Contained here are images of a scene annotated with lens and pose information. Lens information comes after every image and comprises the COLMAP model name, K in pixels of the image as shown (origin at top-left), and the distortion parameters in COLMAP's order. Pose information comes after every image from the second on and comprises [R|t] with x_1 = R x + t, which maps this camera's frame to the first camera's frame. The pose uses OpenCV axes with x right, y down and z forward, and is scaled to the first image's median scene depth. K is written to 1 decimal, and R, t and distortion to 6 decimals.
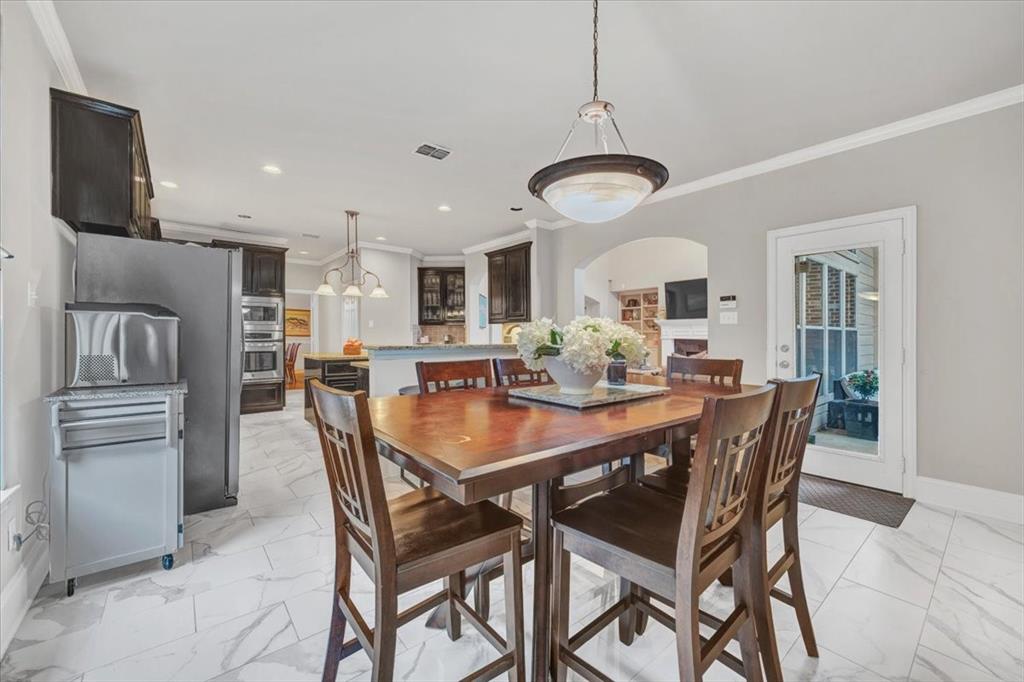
lens RADIAL K [[409.1, 0, 512.4], [0, 409.1, 335.6], [0, 0, 1]] dist [0.004765, 0.000736]
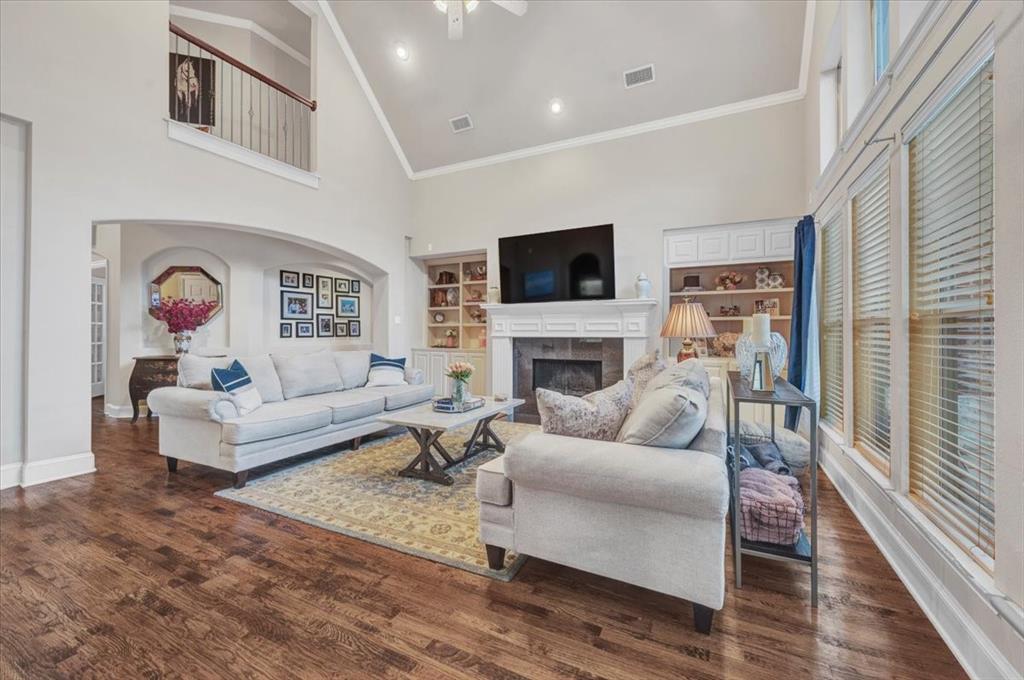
lens RADIAL K [[409.1, 0, 511.2], [0, 409.1, 332.7], [0, 0, 1]] dist [0.004765, 0.000736]
pose [[0.918628, -0.002134, 0.395119, 0.166766], [0.001534, 0.999997, 0.001836, 0.000135], [-0.395122, -0.001081, 0.918628, 0.477462]]
